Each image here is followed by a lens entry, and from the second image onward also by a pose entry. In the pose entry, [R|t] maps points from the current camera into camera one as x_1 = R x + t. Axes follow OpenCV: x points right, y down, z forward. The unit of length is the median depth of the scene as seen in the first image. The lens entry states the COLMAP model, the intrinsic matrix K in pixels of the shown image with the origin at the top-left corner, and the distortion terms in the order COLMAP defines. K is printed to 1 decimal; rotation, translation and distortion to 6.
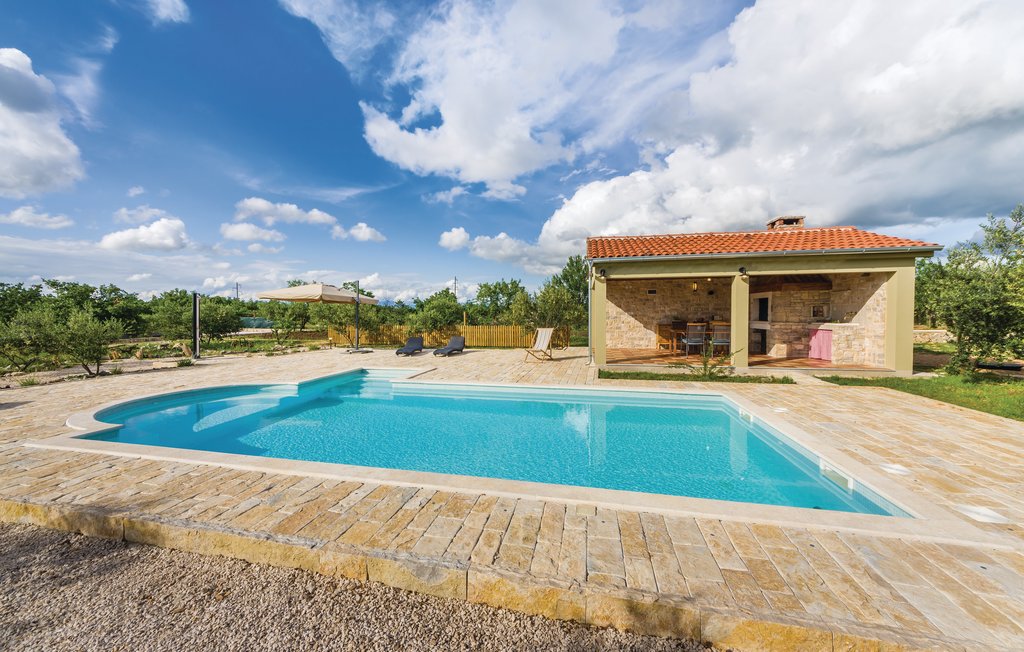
lens RADIAL K [[373.0, 0, 518.4], [0, 373.0, 321.2], [0, 0, 1]] dist [0.000513, -0.000298]
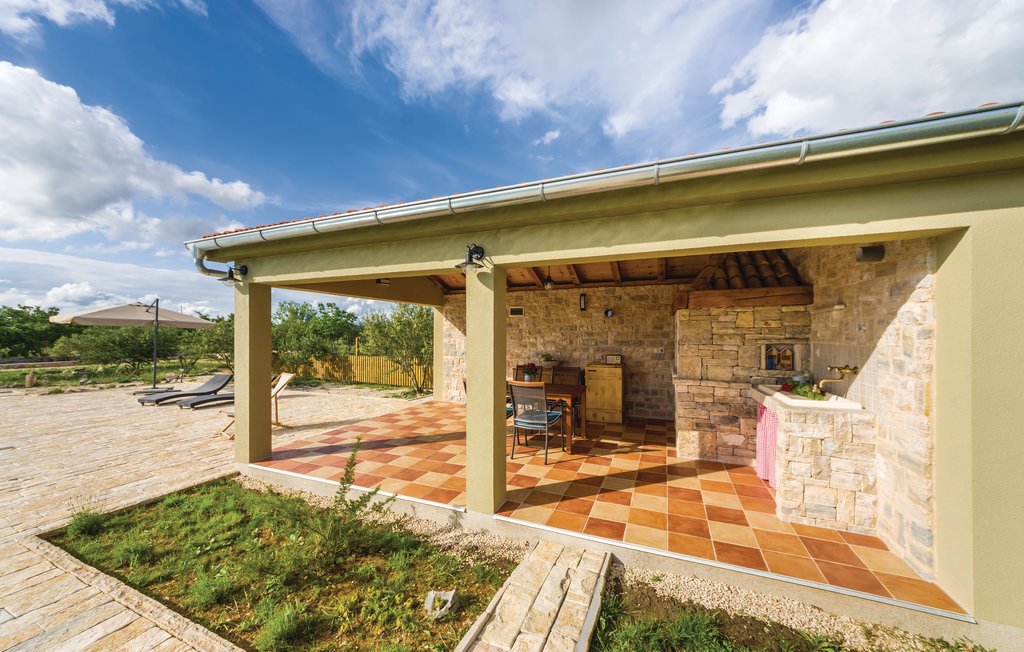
lens RADIAL K [[373.0, 0, 507.5], [0, 373.0, 331.8], [0, 0, 1]] dist [0.000513, -0.000298]
pose [[0.982085, 0.005739, -0.188354, 0.596545], [-0.010613, 0.999634, -0.024876, -0.041501], [0.188142, 0.026429, 0.981786, 0.547737]]
